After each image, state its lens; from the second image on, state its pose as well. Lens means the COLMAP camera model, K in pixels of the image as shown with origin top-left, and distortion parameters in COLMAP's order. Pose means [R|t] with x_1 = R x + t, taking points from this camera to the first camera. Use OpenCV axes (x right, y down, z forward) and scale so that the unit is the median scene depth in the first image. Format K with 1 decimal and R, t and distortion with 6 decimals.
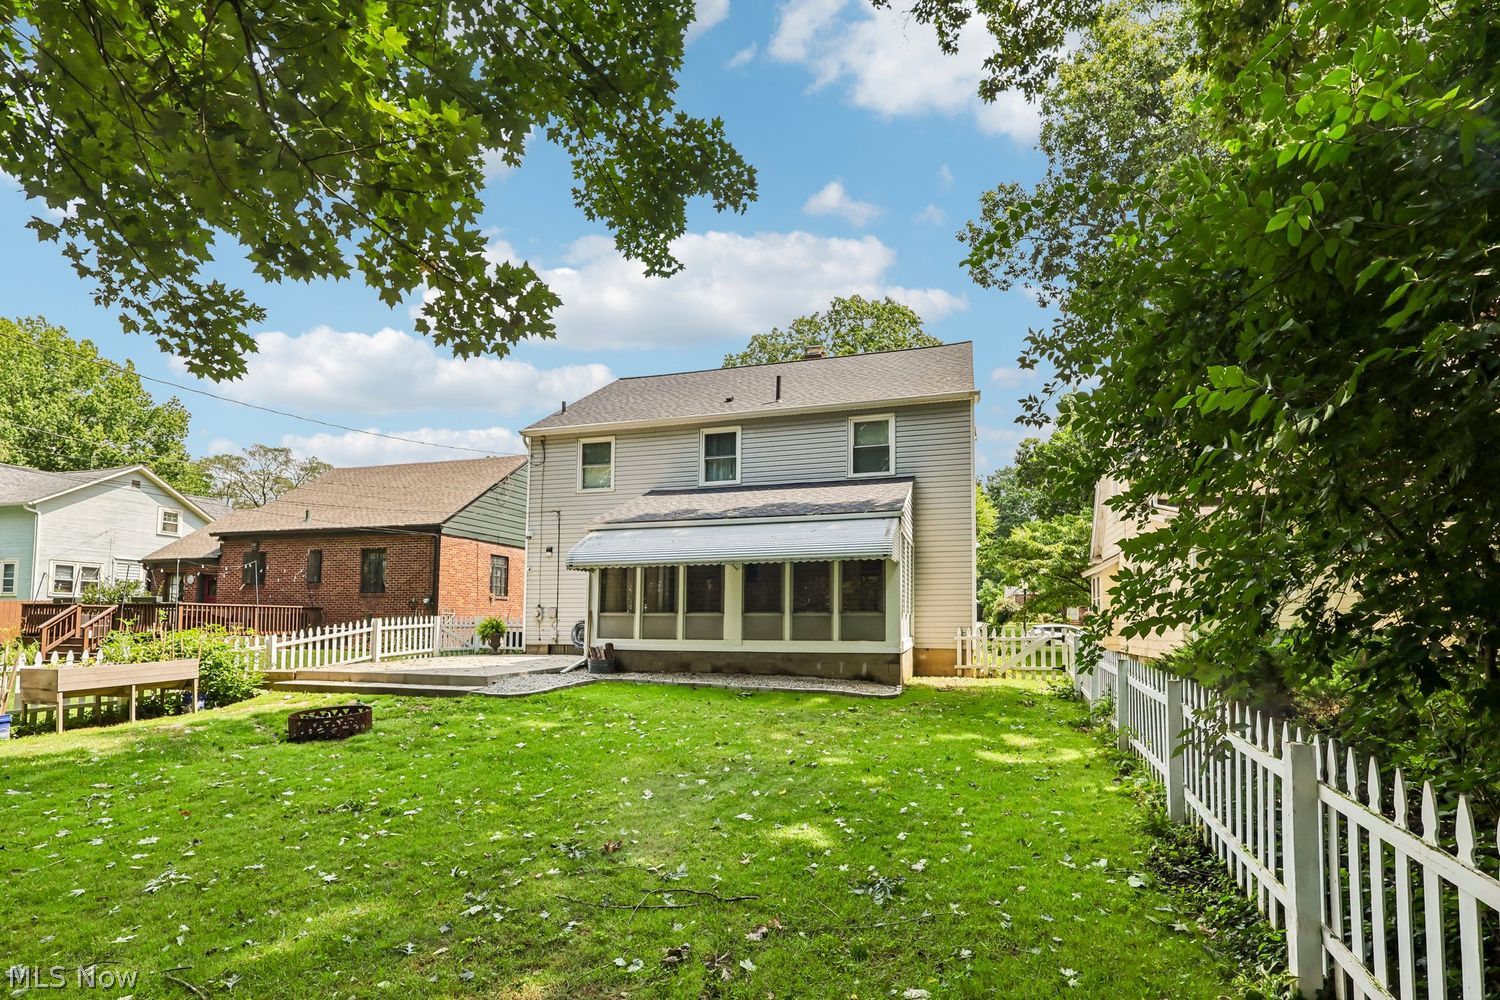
lens RADIAL K [[673.0, 0, 752.4], [0, 673.0, 492.3], [0, 0, 1]] dist [-0.006451, 0.000407]
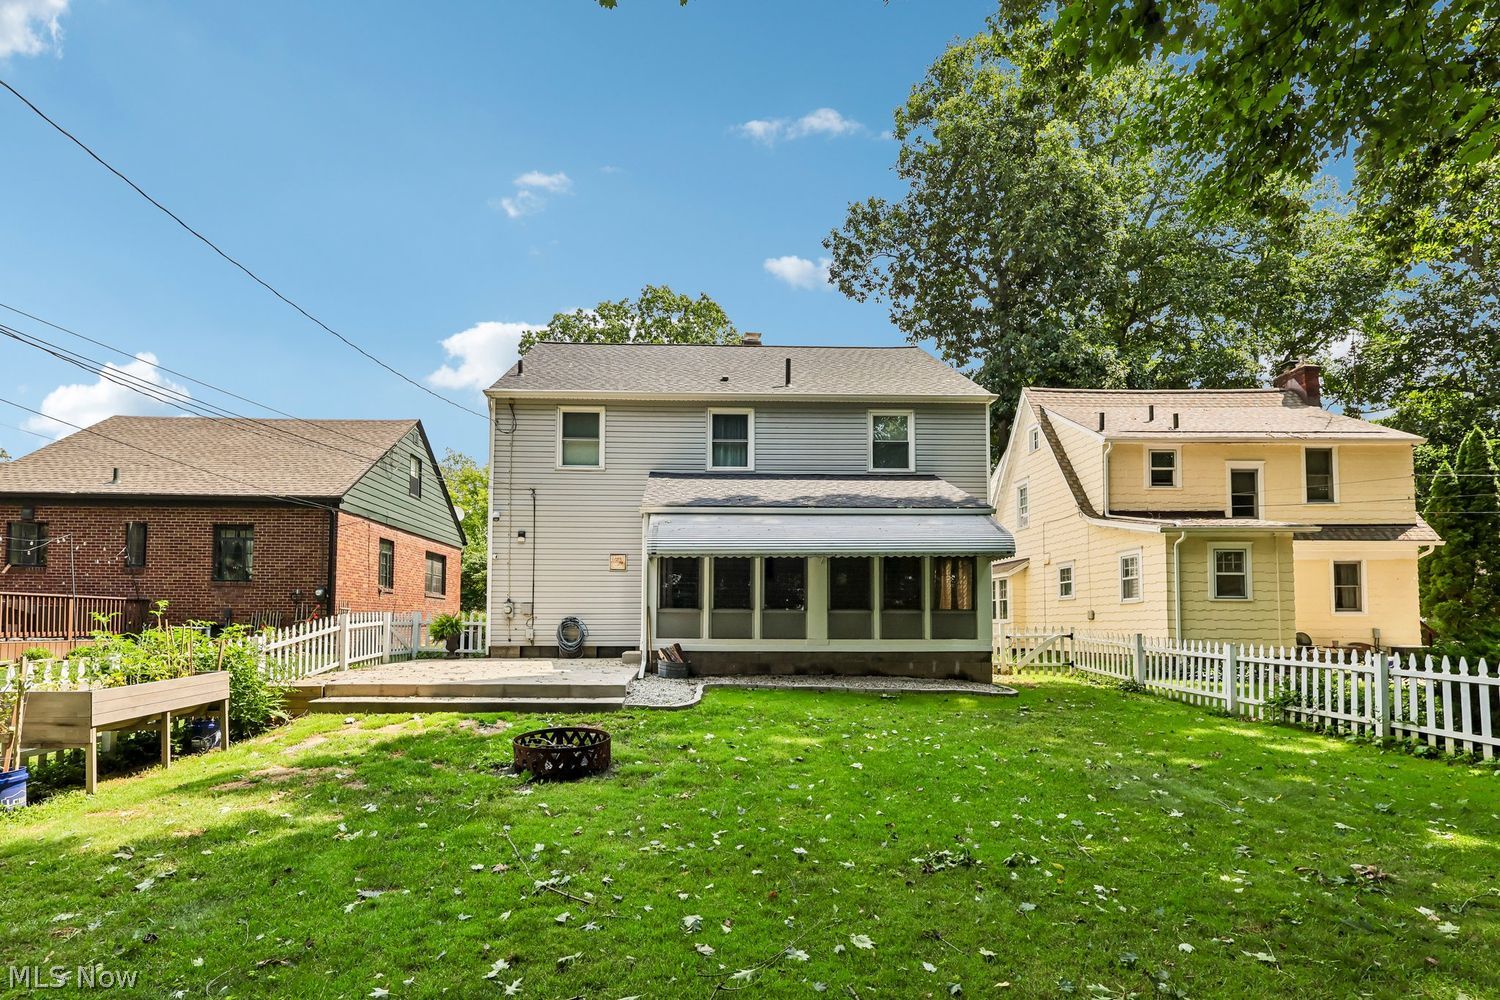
lens RADIAL K [[689.9, 0, 739.7], [0, 689.9, 502.1], [0, 0, 1]] dist [-0.001860, -0.000447]
pose [[0.954208, 0.052731, 0.294461, -0.326060], [-0.058542, 0.998225, 0.010948, 0.021445], [-0.293361, -0.027685, 0.955601, 0.102212]]
